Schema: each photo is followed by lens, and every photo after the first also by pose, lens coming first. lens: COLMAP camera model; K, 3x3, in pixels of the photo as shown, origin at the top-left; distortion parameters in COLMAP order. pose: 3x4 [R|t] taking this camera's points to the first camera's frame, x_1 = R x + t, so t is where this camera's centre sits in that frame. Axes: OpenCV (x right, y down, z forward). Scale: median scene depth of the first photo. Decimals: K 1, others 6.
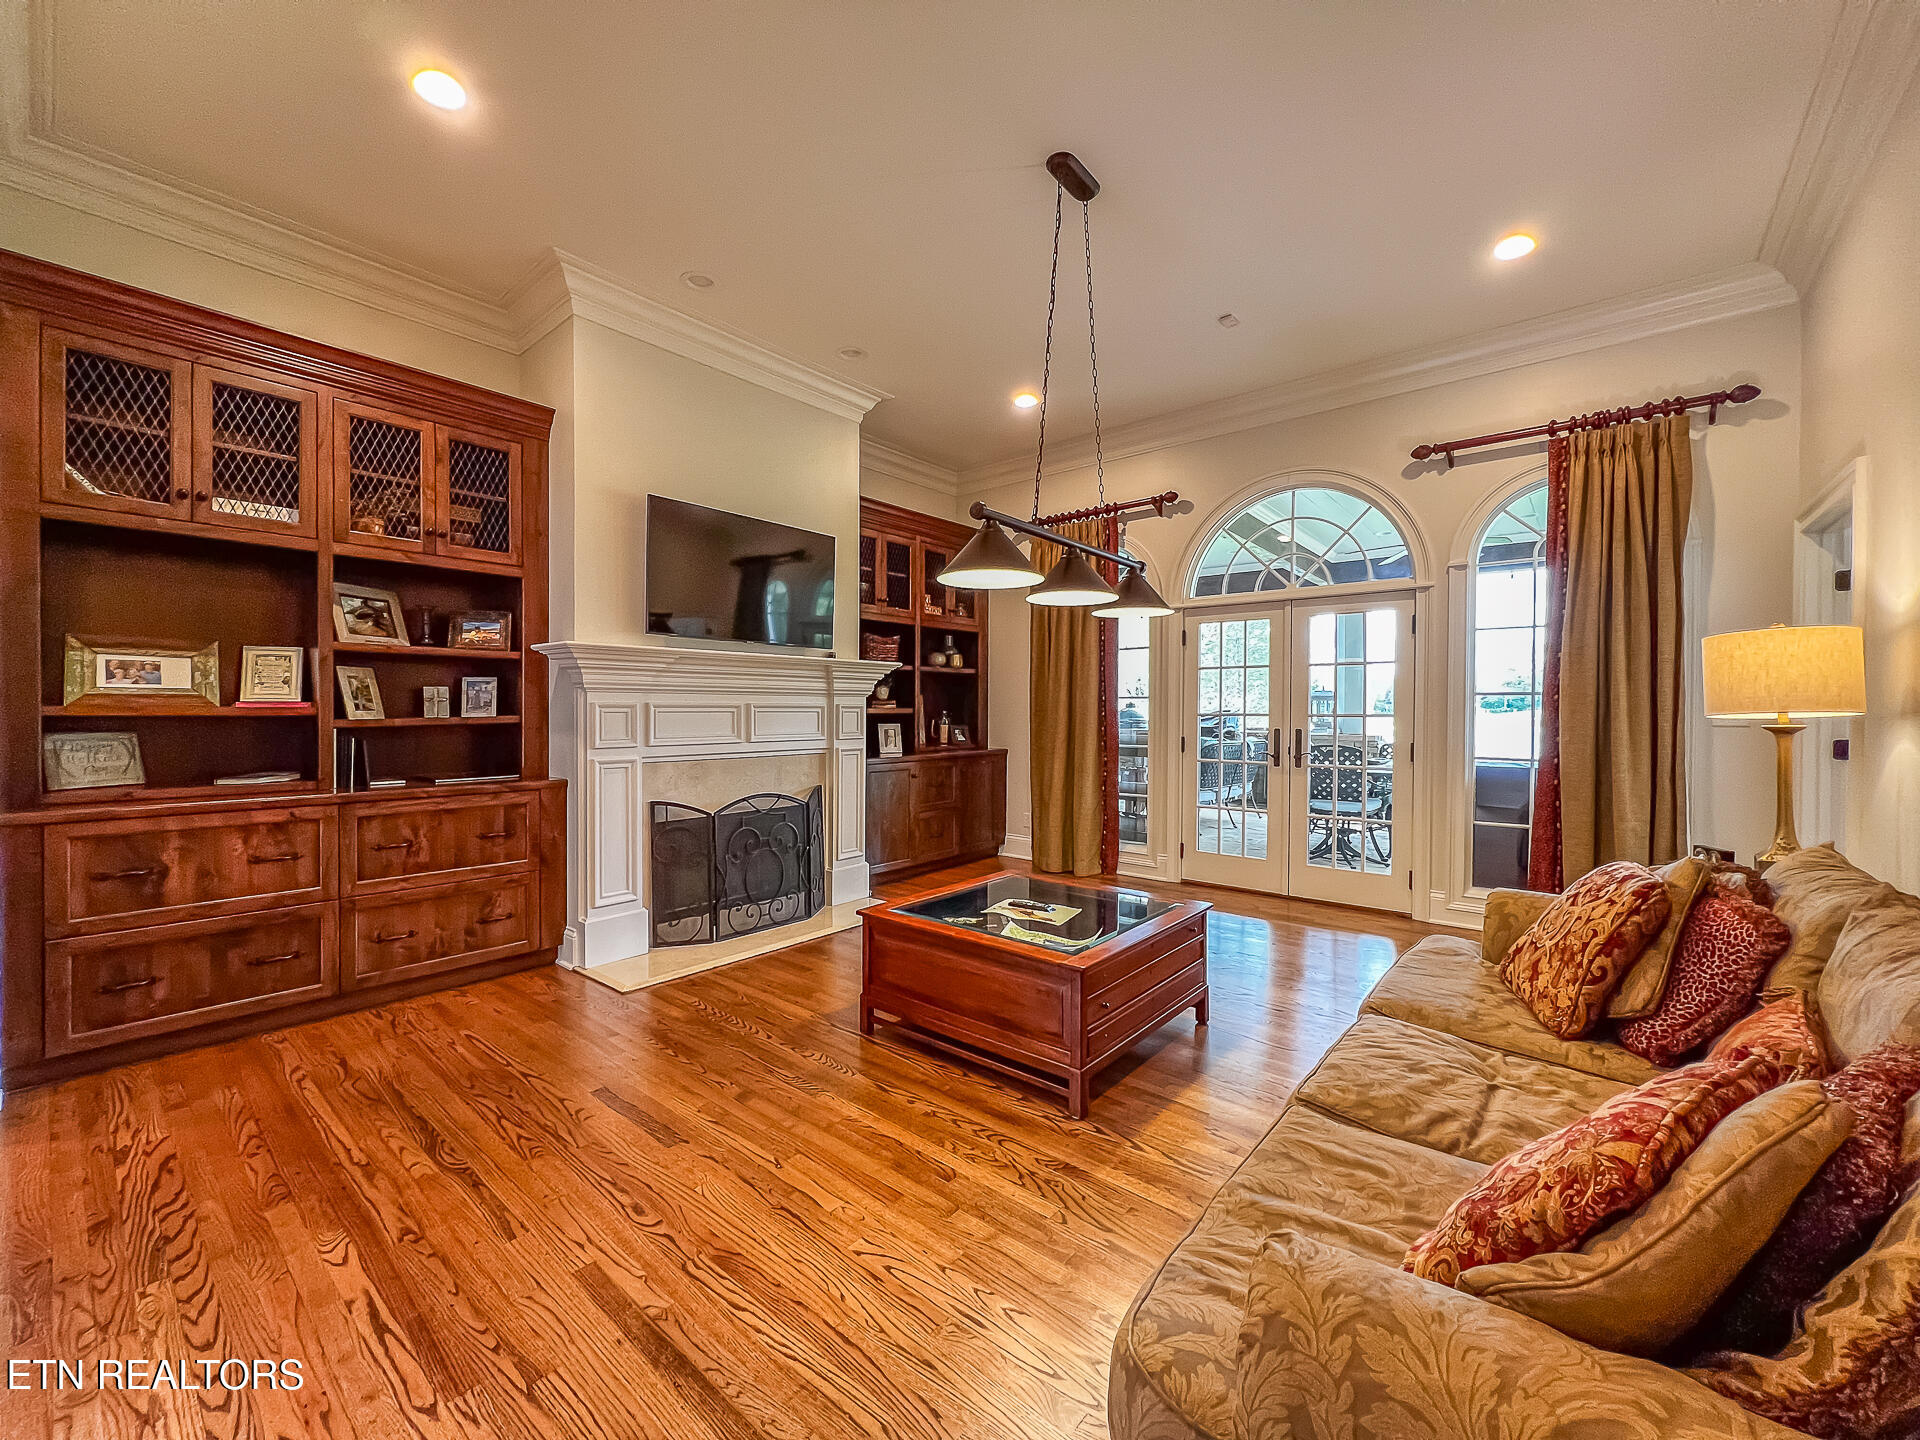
lens RADIAL K [[770.3, 0, 958.5], [0, 770.3, 718.9], [0, 0, 1]] dist [-0.001629, -0.000105]
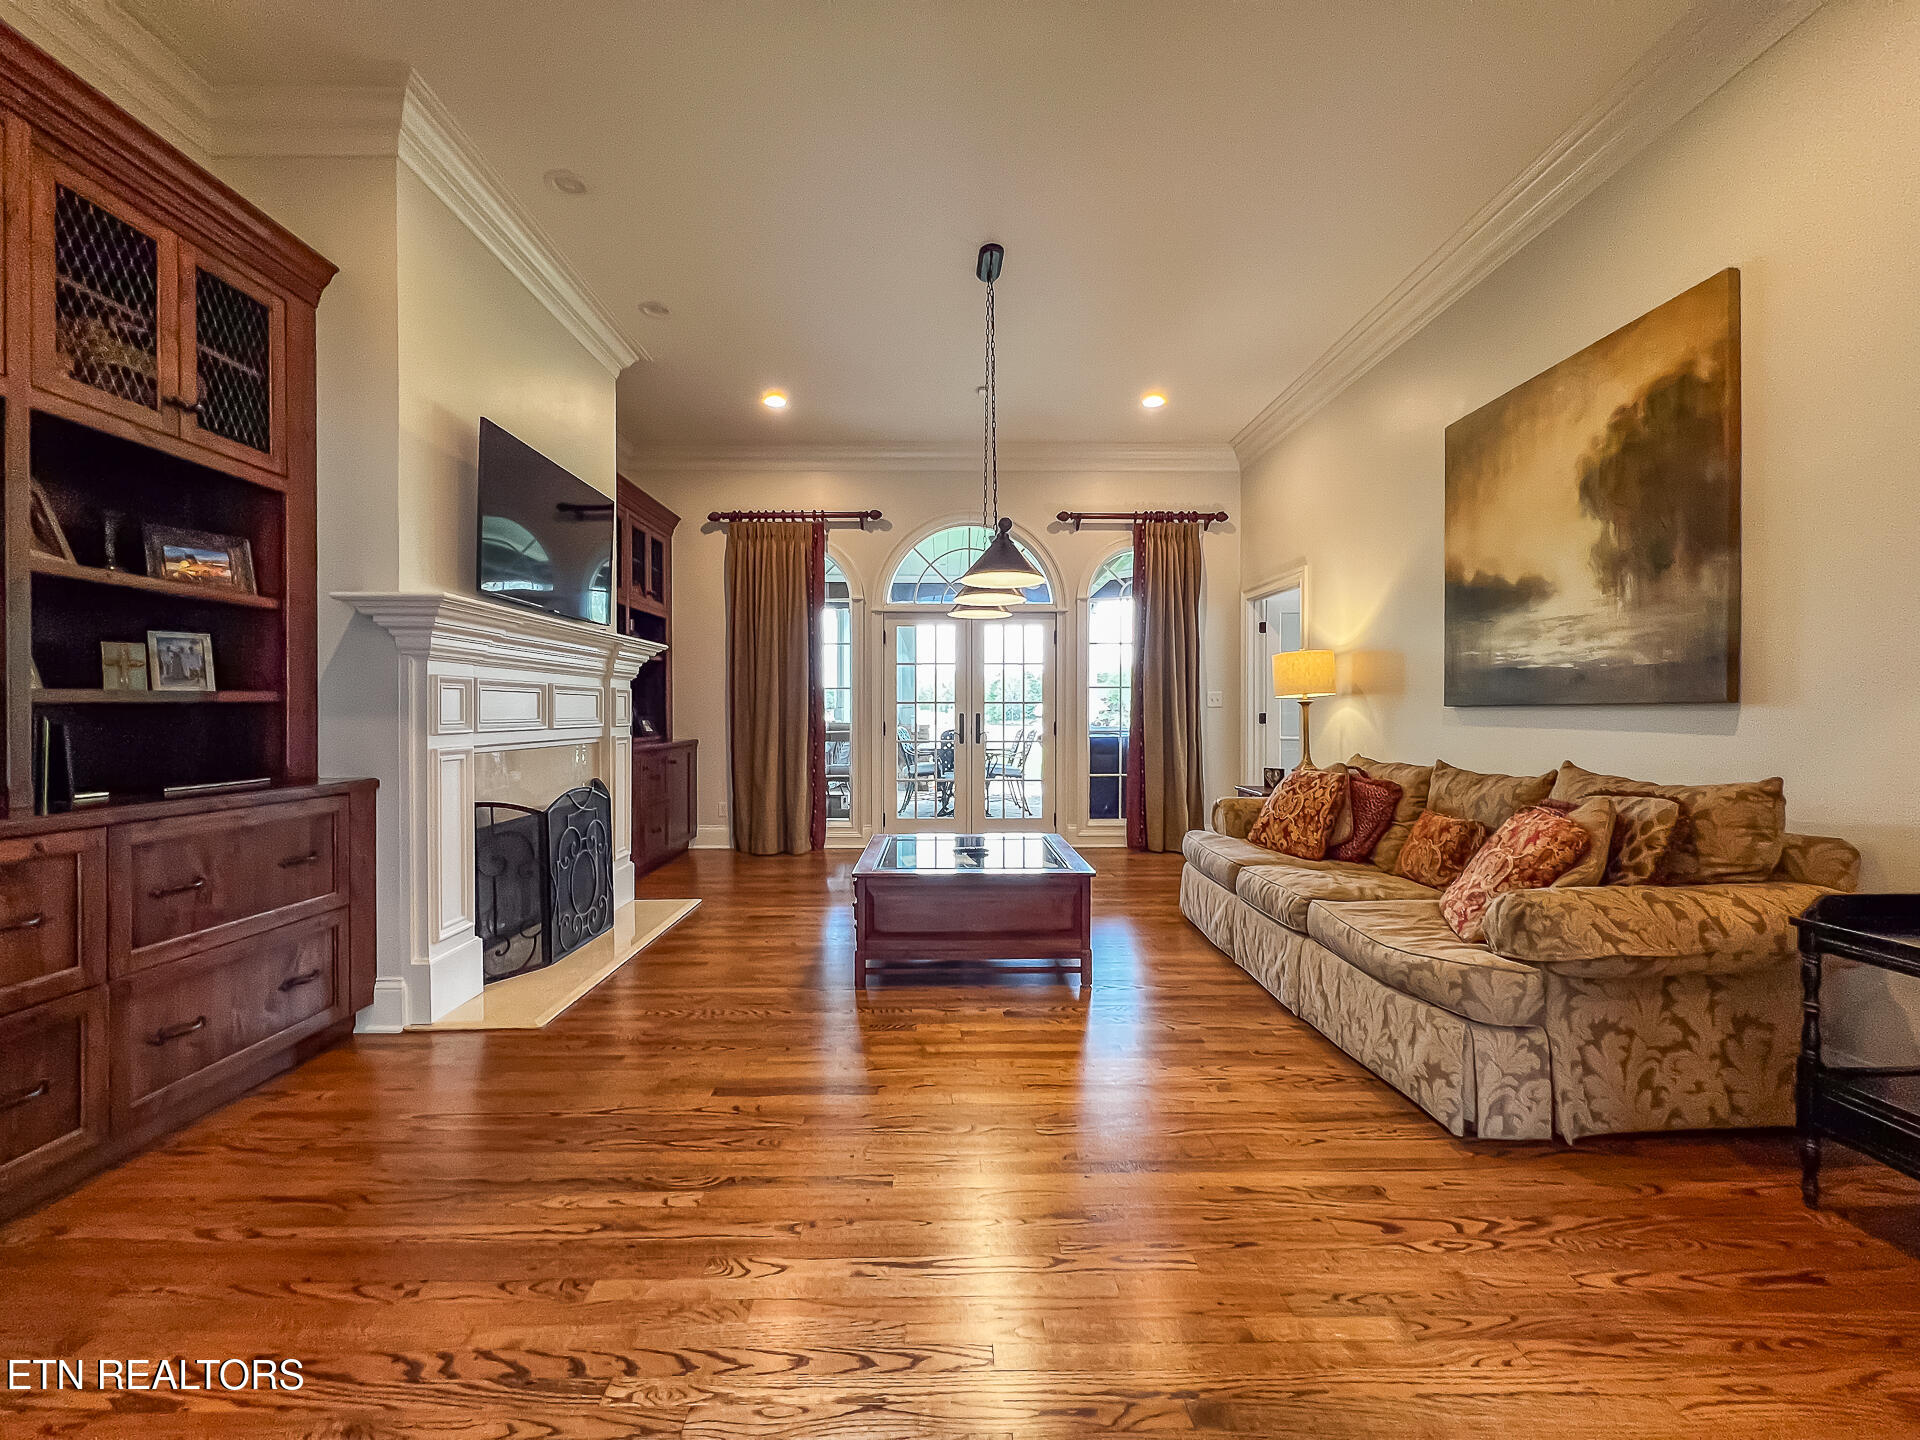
lens RADIAL K [[770.3, 0, 952.9], [0, 770.3, 717.0], [0, 0, 1]] dist [-0.001629, -0.000105]
pose [[0.753247, -0.008061, 0.657689, -0.579521], [0.011969, 0.999927, -0.001452, 0.027525], [-0.657629, 0.008966, 0.753289, 0.081840]]
